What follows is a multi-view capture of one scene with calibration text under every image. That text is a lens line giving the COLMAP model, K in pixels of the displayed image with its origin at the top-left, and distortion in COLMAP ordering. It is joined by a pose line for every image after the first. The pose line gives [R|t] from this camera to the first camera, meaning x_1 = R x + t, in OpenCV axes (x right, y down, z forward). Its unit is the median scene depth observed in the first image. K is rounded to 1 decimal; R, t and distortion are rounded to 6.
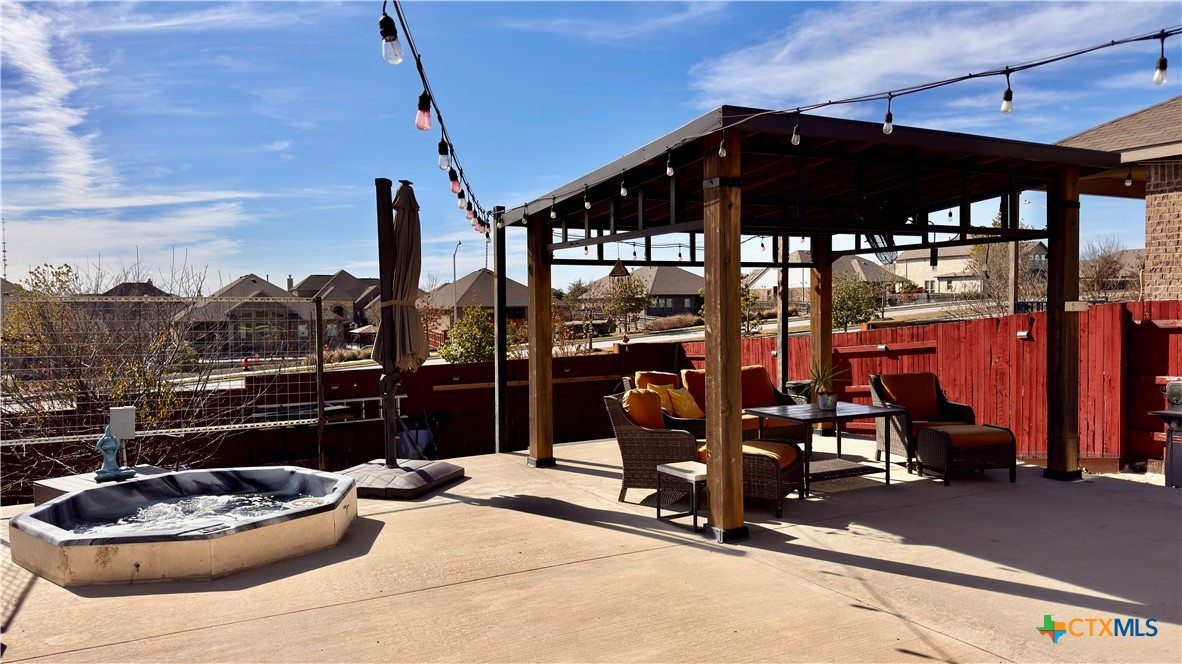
lens RADIAL K [[821.9, 0, 594.5], [0, 821.9, 335.7], [0, 0, 1]] dist [0.096392, -0.128040]
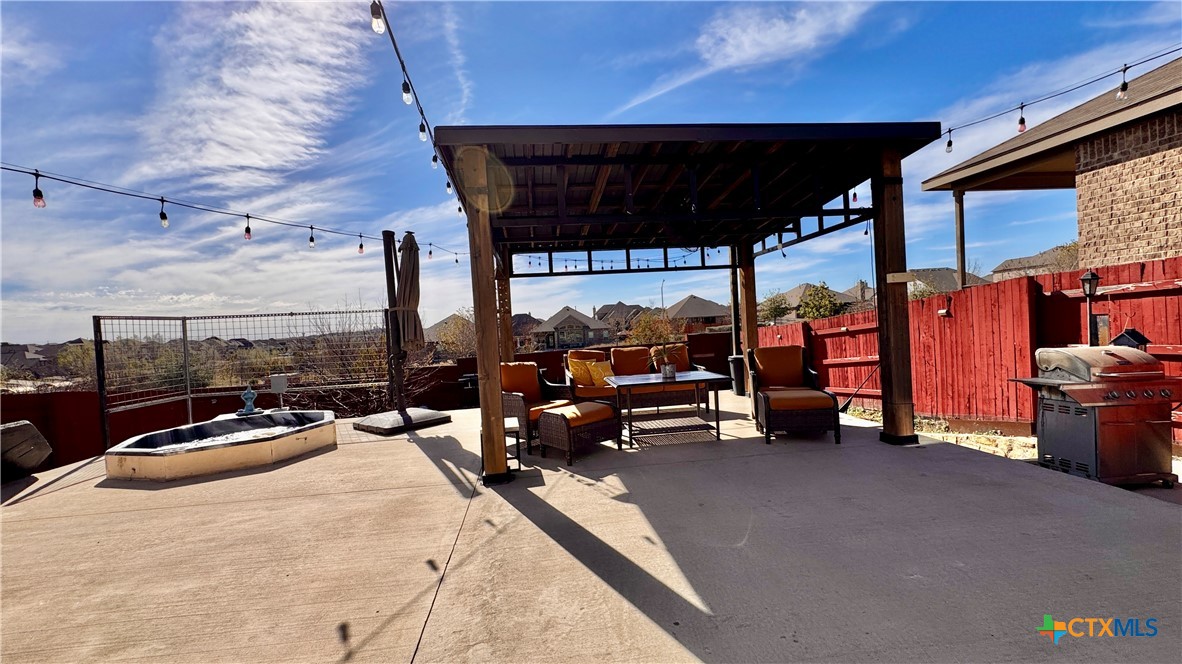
lens RADIAL K [[470.5, 0, 590.0], [0, 470.5, 331.6], [0, 0, 1]] dist [-0.001102, -0.000651]
pose [[0.927988, -0.034660, -0.370995, 0.429793], [0.031235, 0.999396, -0.015239, 0.028811], [0.371299, 0.002554, 0.928510, 0.309151]]
